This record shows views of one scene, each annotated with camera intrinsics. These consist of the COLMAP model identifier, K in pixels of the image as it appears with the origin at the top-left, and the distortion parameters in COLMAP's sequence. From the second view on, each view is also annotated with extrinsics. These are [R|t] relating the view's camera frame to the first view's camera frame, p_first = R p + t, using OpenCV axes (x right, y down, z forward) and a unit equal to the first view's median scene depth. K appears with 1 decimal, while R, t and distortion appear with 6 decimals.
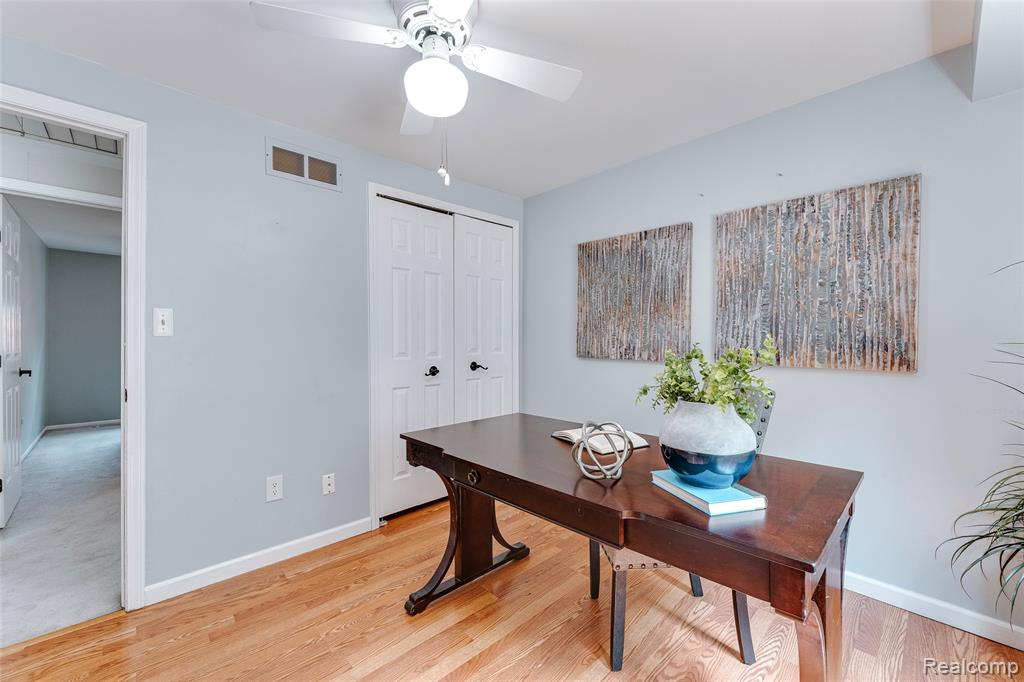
lens RADIAL K [[416.0, 0, 509.6], [0, 416.0, 346.0], [0, 0, 1]] dist [0.000275, 0.000034]
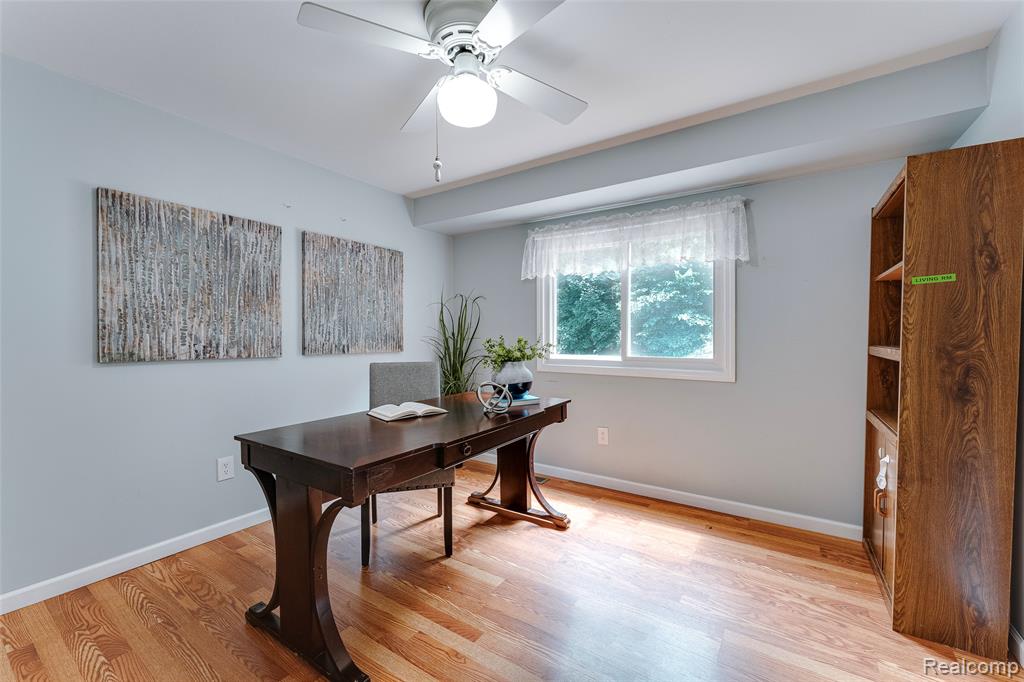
lens RADIAL K [[416.0, 0, 509.1], [0, 416.0, 336.3], [0, 0, 1]] dist [0.000275, 0.000034]
pose [[-0.216134, 0.000181, 0.976364, -0.691032], [0.019061, 0.999810, 0.004034, -0.005000], [-0.976178, 0.019482, -0.216096, 0.604483]]
